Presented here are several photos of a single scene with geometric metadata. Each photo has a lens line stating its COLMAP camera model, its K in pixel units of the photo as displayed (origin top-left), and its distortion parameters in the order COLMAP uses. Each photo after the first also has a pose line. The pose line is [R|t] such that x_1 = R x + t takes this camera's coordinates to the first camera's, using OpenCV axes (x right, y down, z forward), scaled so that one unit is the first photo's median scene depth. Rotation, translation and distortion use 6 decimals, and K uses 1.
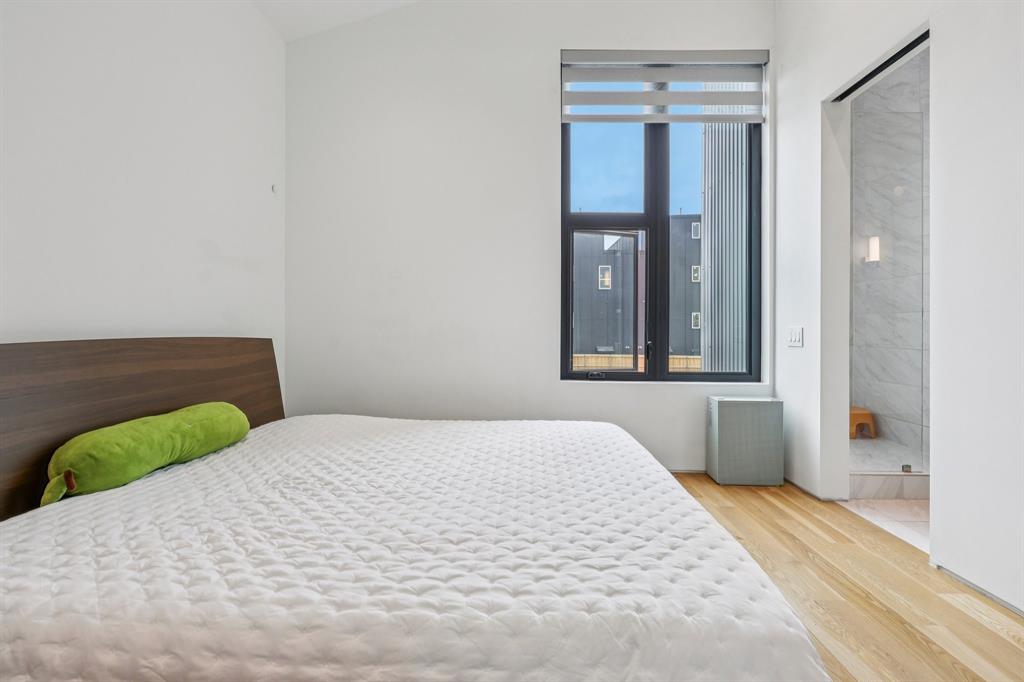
lens RADIAL K [[469.6, 0, 510.6], [0, 469.6, 334.0], [0, 0, 1]] dist [-0.002970, -0.000349]
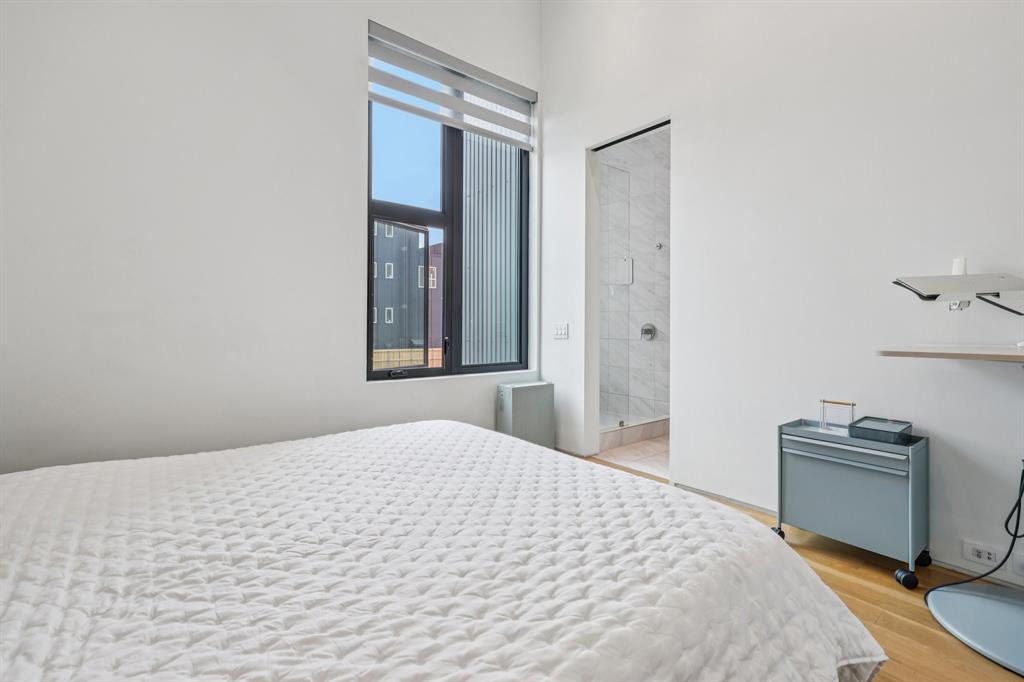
lens RADIAL K [[473.2, 0, 514.4], [0, 473.2, 326.8], [0, 0, 1]] dist [-0.001154, 0.000234]
pose [[0.755628, -0.007126, 0.654962, -0.313788], [0.008958, 0.999960, 0.000545, -0.006557], [-0.654940, 0.005455, 0.755661, 0.135027]]
